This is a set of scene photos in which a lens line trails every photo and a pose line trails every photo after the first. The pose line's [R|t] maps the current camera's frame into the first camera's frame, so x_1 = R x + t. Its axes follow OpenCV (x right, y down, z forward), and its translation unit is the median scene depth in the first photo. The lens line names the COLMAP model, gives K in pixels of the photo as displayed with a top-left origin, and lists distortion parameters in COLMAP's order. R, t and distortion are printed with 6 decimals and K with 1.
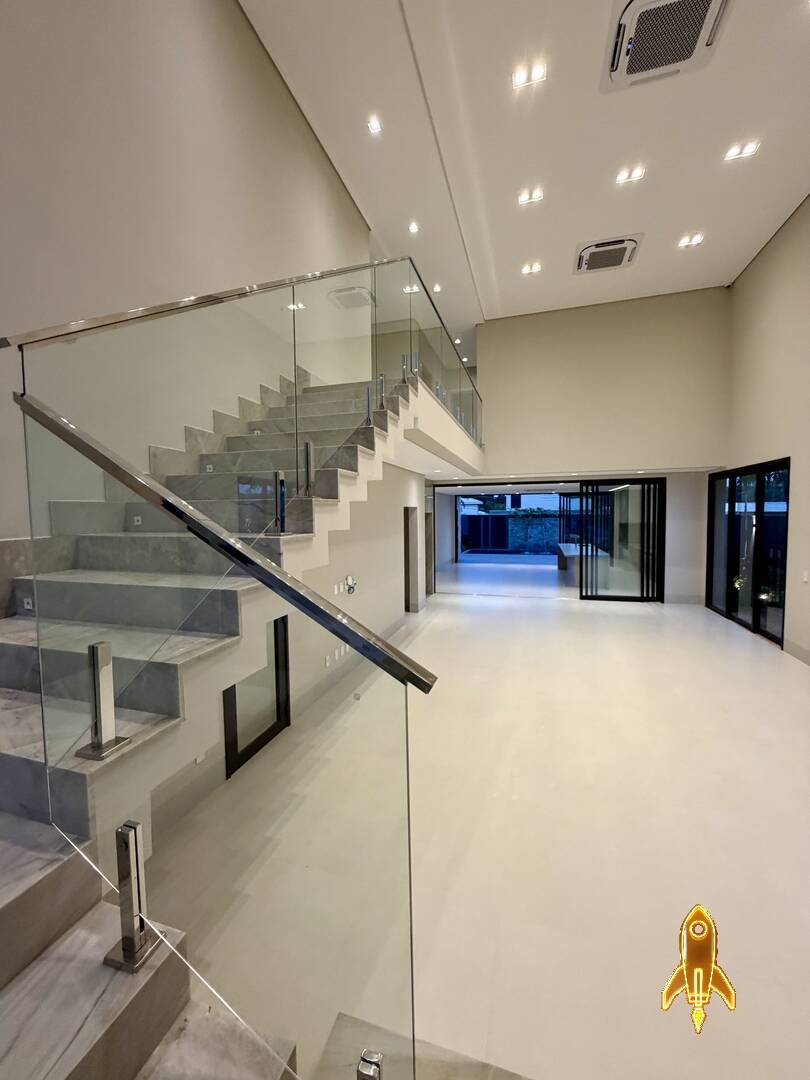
lens RADIAL K [[436.0, 0, 405.4], [0, 436.0, 539.5], [0, 0, 1]] dist [0.002961, -0.001177]
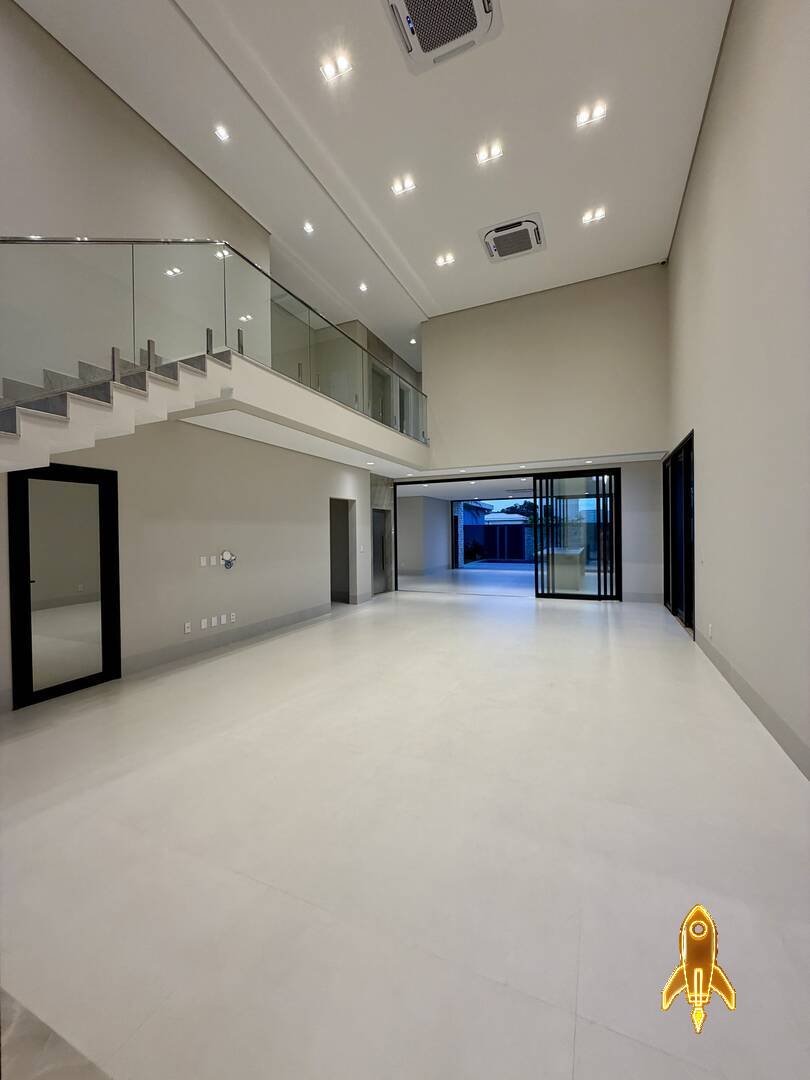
lens RADIAL K [[436.0, 0, 403.6], [0, 436.0, 539.6], [0, 0, 1]] dist [0.002961, -0.001177]
pose [[0.990911, 0.002044, -0.134504, 0.256904], [-0.007980, 0.999017, -0.043609, 0.057813], [0.134283, 0.044286, 0.989953, 0.007933]]
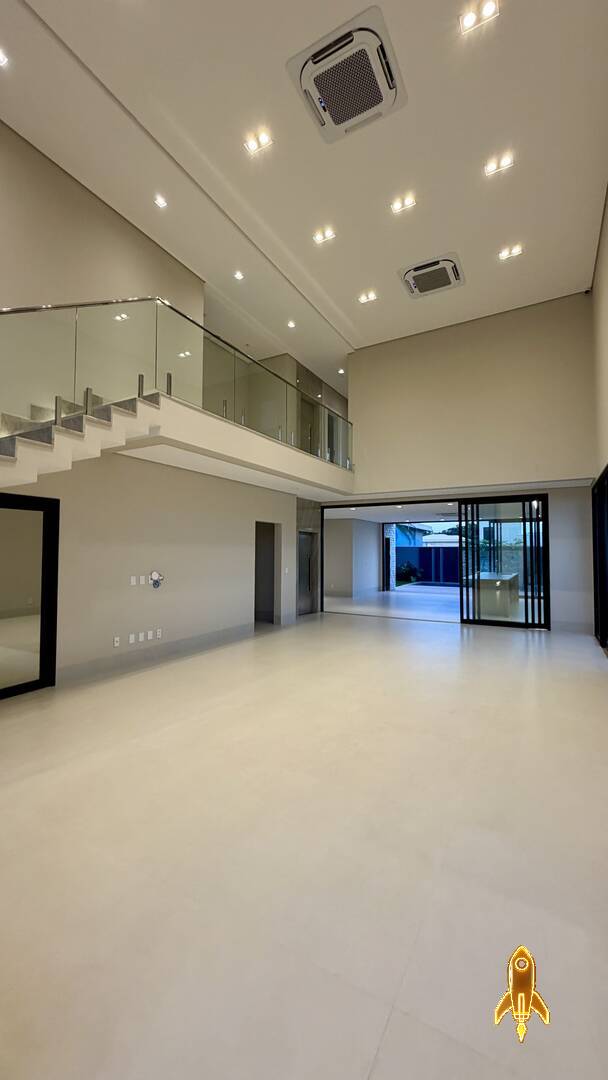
lens RADIAL K [[435.9, 0, 301.8], [0, 435.9, 539.3], [0, 0, 1]] dist [0.000804, 0.000715]
pose [[0.973807, 0.009478, -0.227179, 0.295130], [-0.029904, 0.995791, -0.086638, 0.051277], [0.225401, 0.091162, 0.969992, -0.014024]]
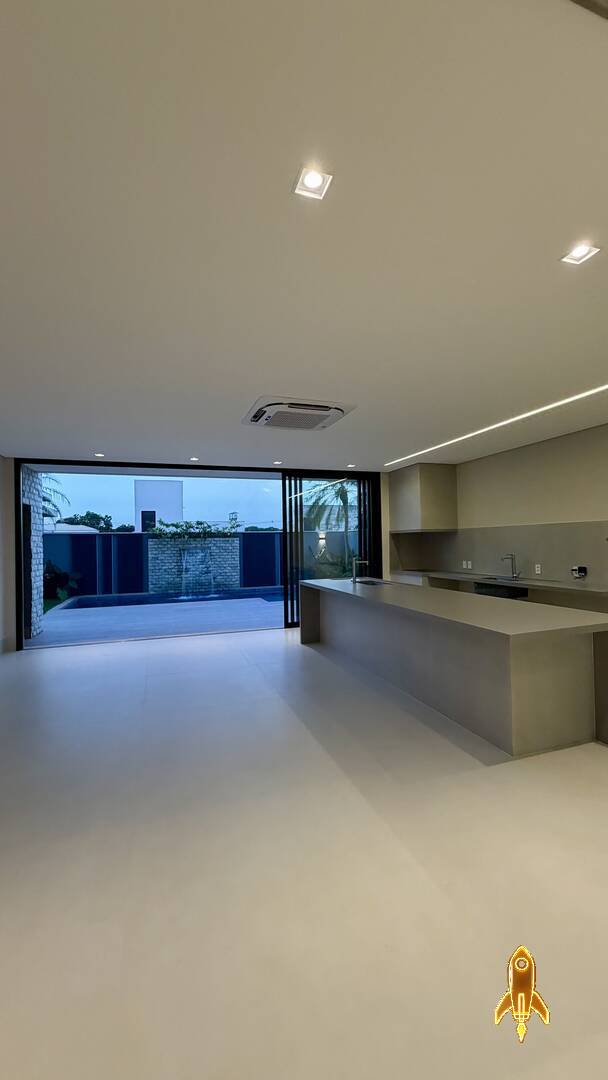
lens RADIAL K [[435.9, 0, 307.6], [0, 435.9, 538.1], [0, 0, 1]] dist [0.000804, 0.000715]
pose [[0.814482, 0.001111, 0.580188, 0.187288], [0.045644, 0.996776, -0.065985, -0.004886], [-0.578391, 0.080225, 0.811805, 1.042620]]
